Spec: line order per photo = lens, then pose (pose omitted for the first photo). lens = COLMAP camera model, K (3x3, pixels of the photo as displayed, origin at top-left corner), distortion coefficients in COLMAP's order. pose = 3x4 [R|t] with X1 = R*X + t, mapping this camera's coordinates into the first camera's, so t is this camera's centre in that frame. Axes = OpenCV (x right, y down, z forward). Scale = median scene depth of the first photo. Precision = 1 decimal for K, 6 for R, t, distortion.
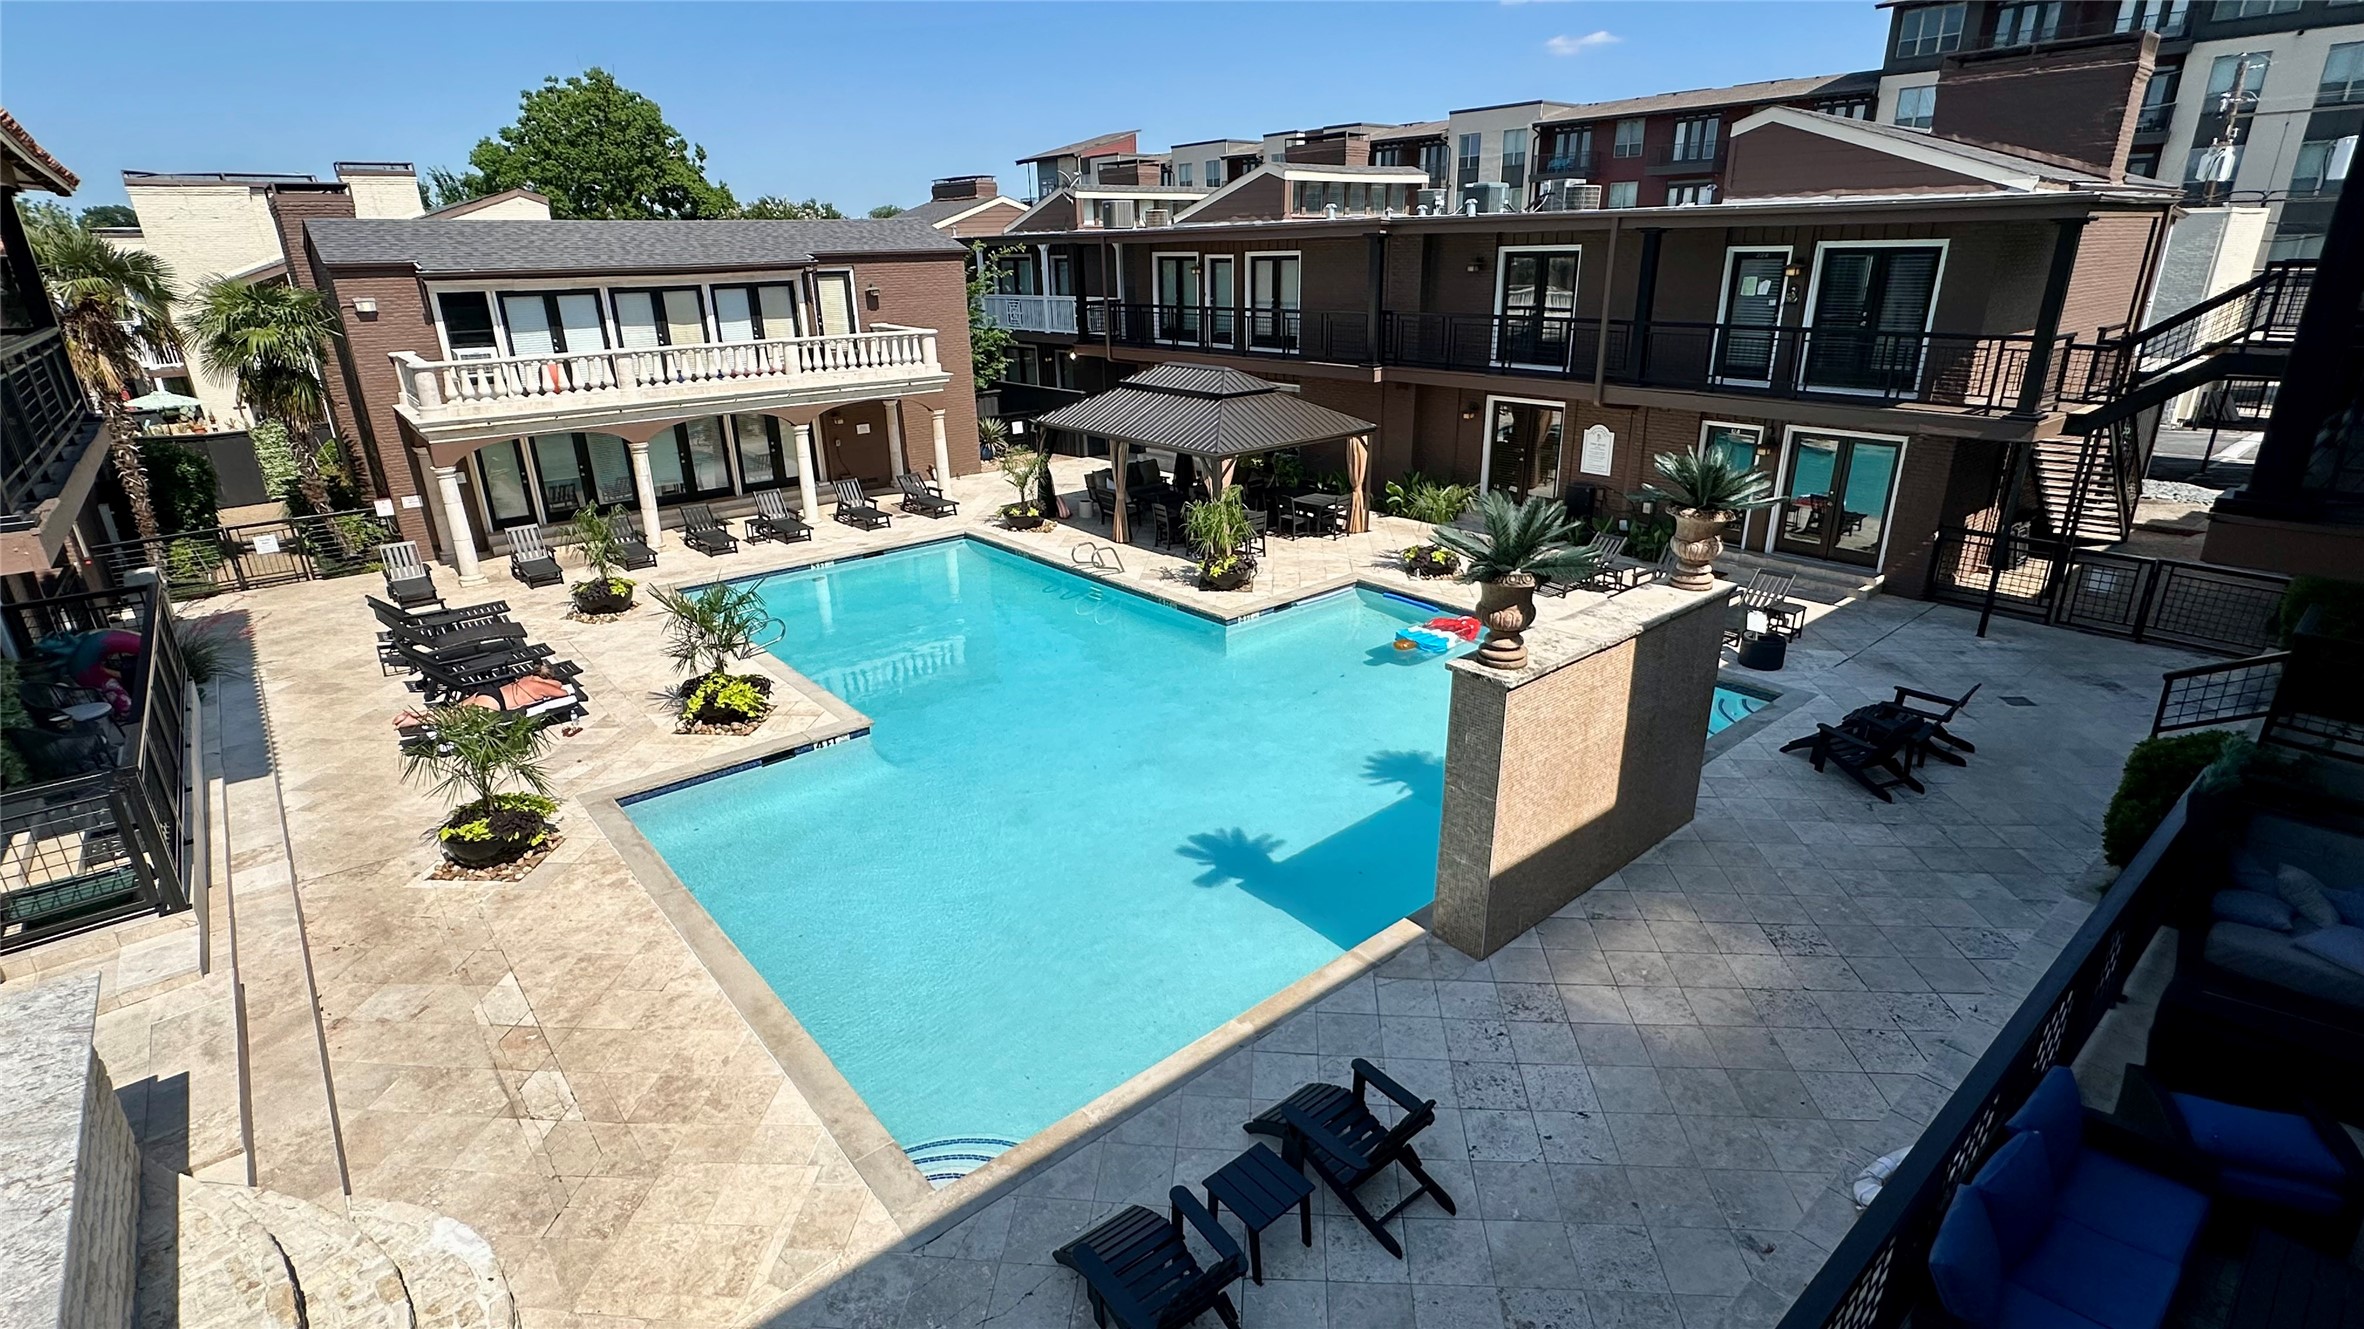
lens RADIAL K [[1098.2, 0, 1171.7], [0, 1098.2, 657.8], [0, 0, 1]] dist [-0.001029, -0.000060]
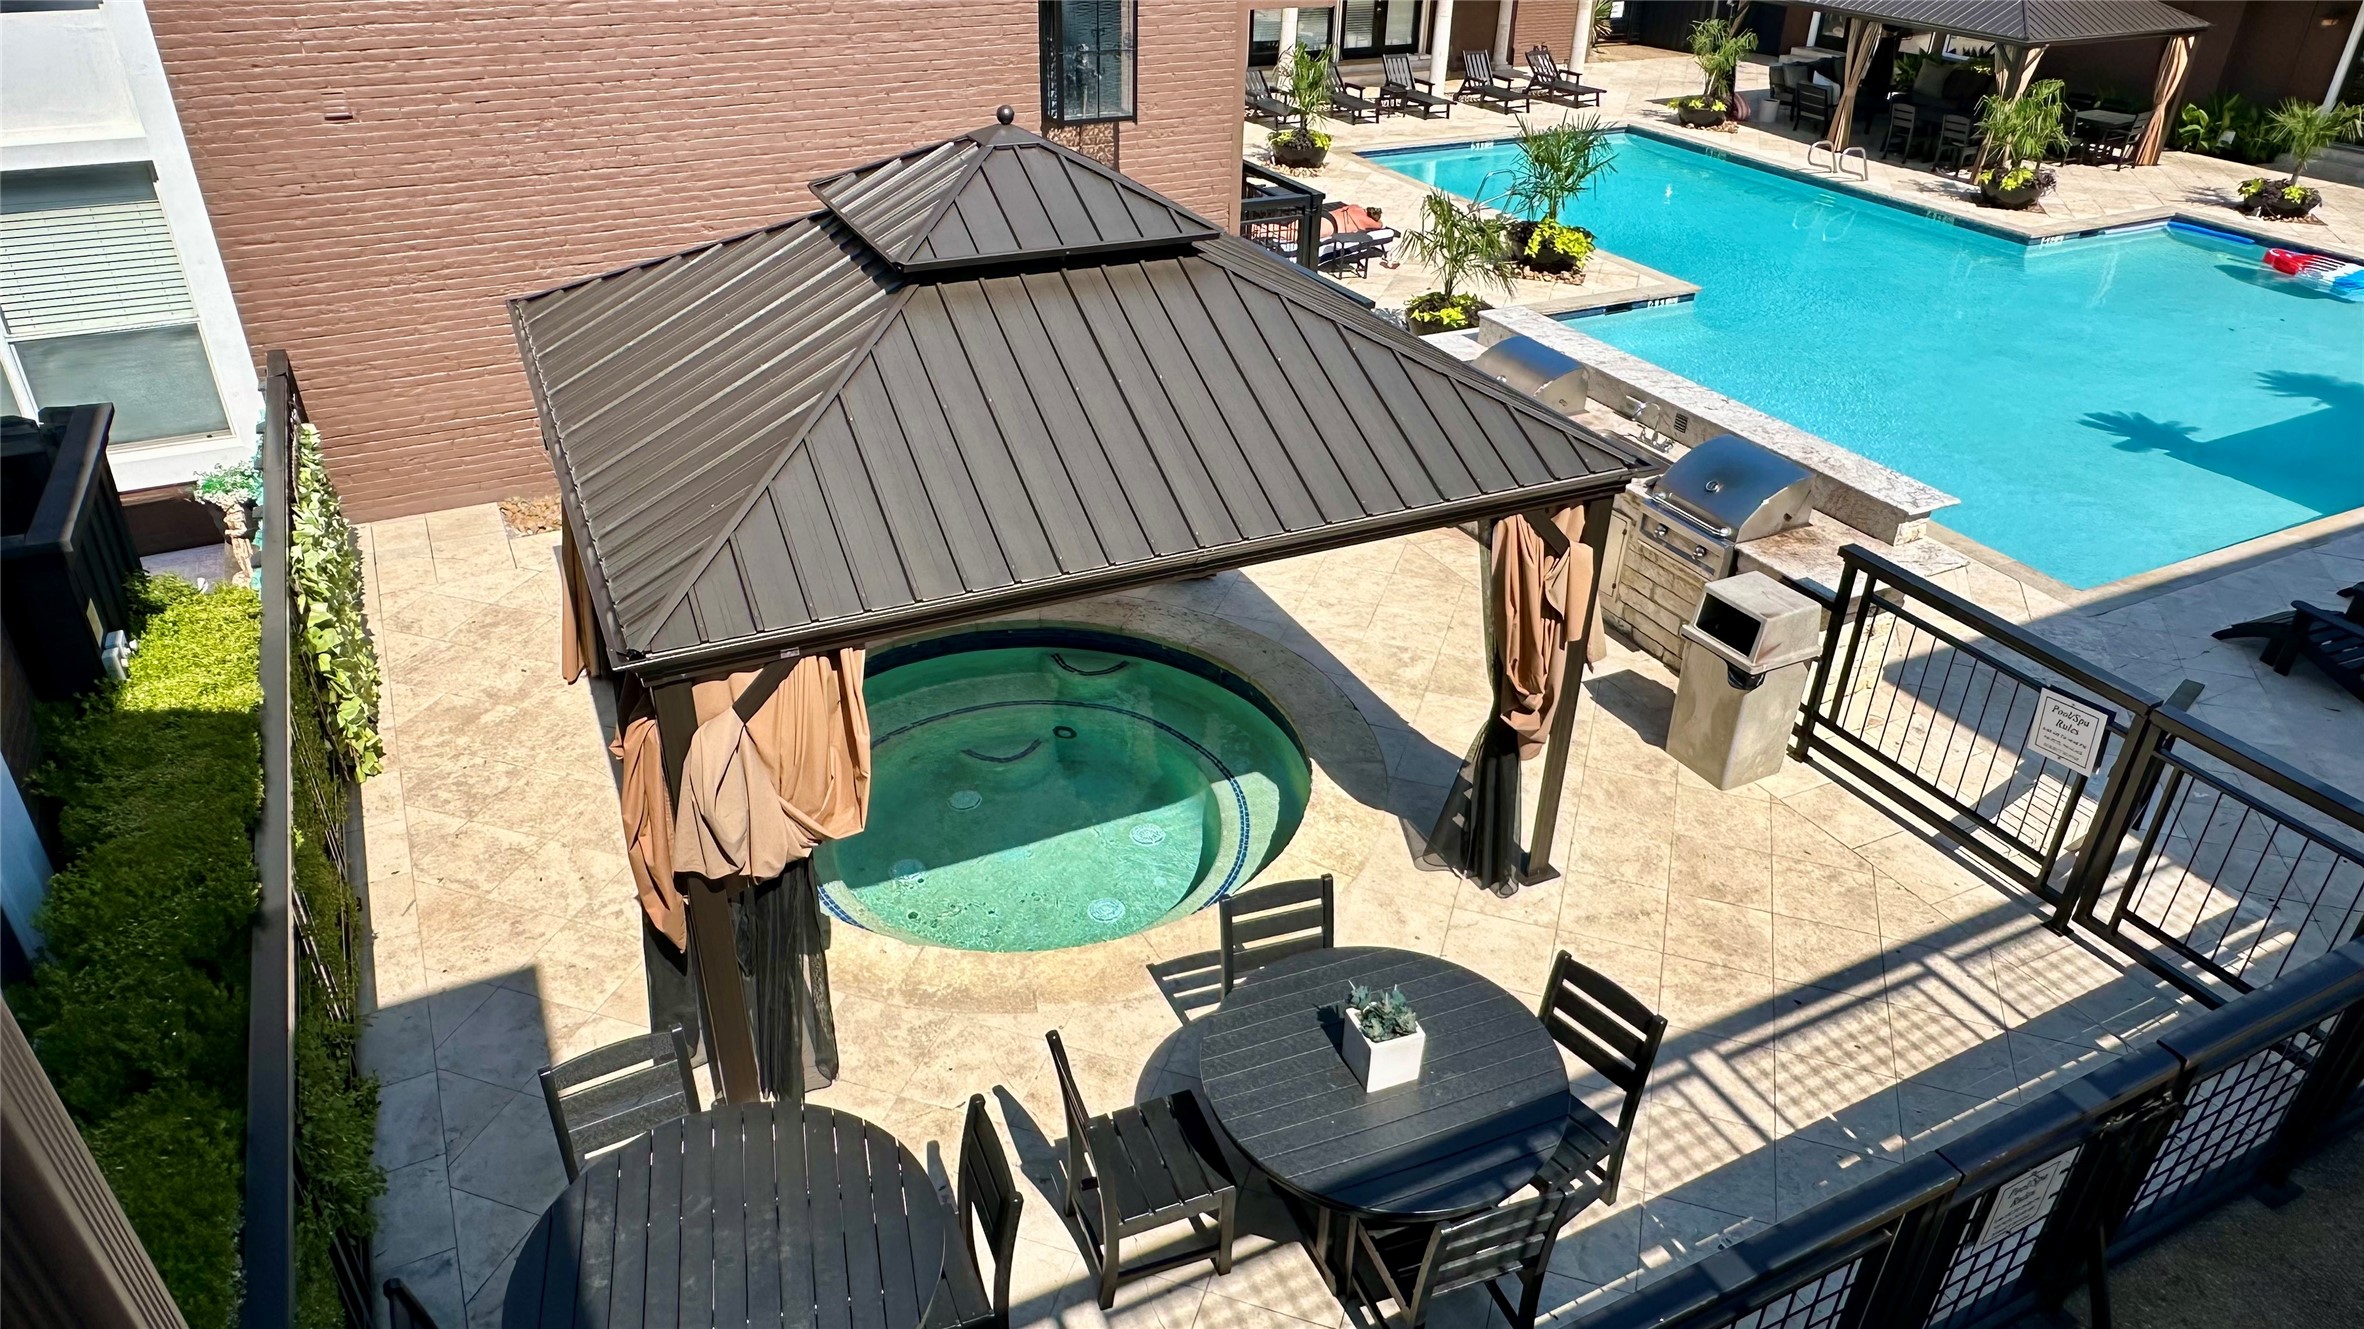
lens RADIAL K [[1523.0, 0, 1186.7], [0, 1523.0, 680.9], [0, 0, 1]] dist [0.000171, -0.000727]
pose [[0.970399, 0.153767, -0.186227, -0.280641], [-0.114527, 0.971889, 0.205705, 0.118401], [0.212623, -0.178288, 0.960731, -0.323811]]
